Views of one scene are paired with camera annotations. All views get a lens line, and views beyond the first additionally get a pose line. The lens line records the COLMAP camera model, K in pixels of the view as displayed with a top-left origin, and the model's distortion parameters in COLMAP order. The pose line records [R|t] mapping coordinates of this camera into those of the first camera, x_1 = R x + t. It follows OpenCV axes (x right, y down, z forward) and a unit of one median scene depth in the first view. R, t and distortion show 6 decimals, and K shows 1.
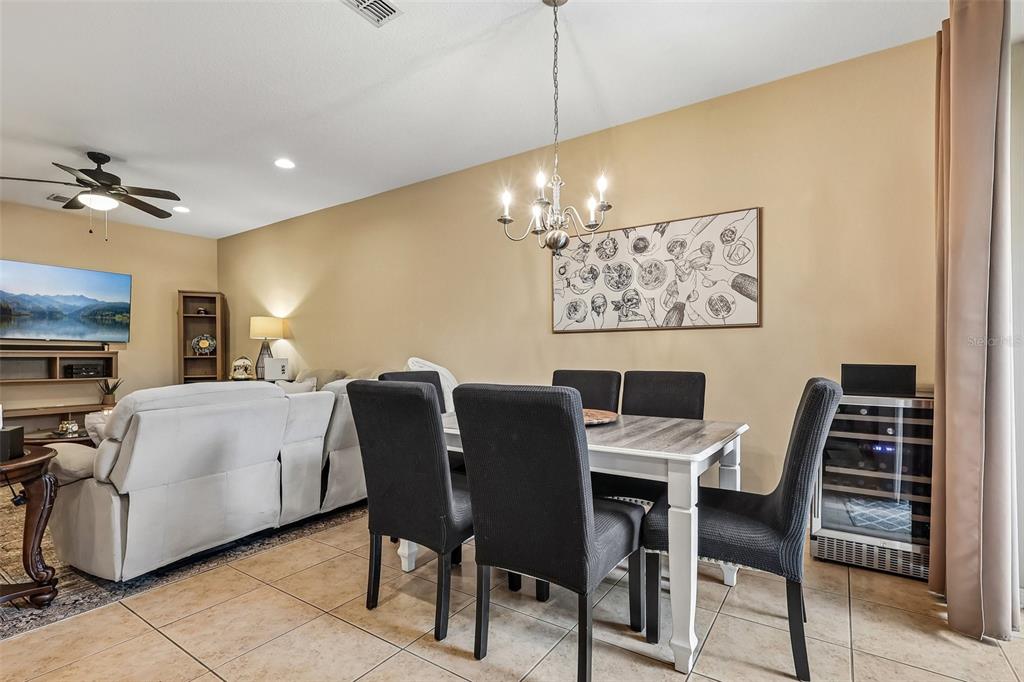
lens RADIAL K [[482.4, 0, 514.6], [0, 482.4, 368.3], [0, 0, 1]] dist [-0.004761, -0.000146]
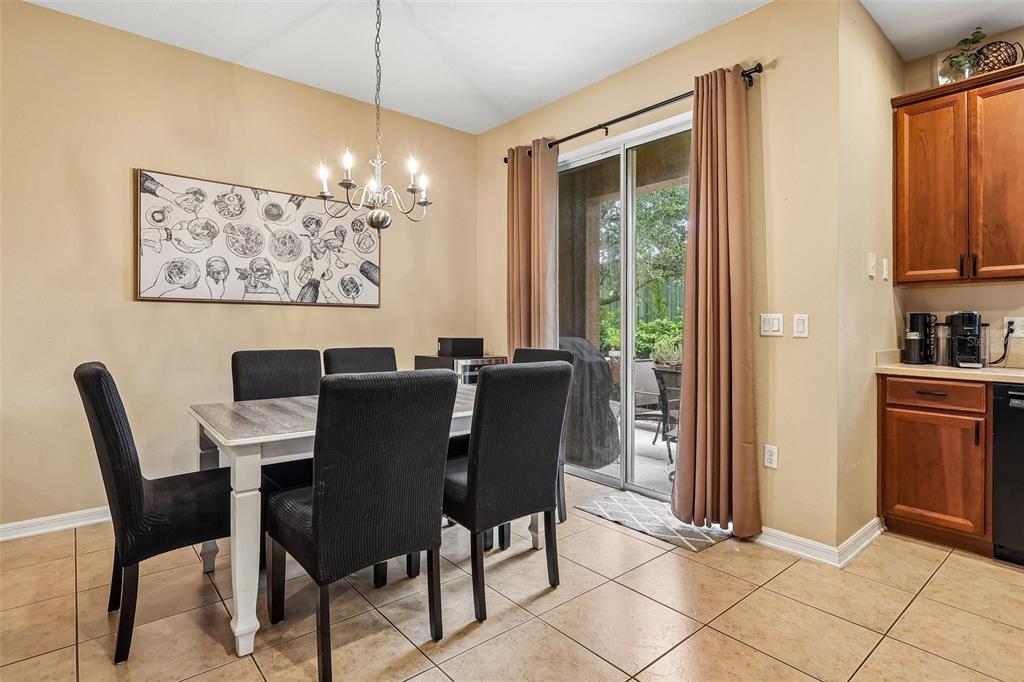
lens RADIAL K [[514.0, 0, 512.1], [0, 514.0, 332.3], [0, 0, 1]] dist [0.000768, -0.000010]
pose [[0.273440, -0.008781, 0.961849, -0.563407], [0.017750, 0.999834, 0.004081, -0.021616], [-0.961725, 0.015957, 0.273551, 0.298348]]
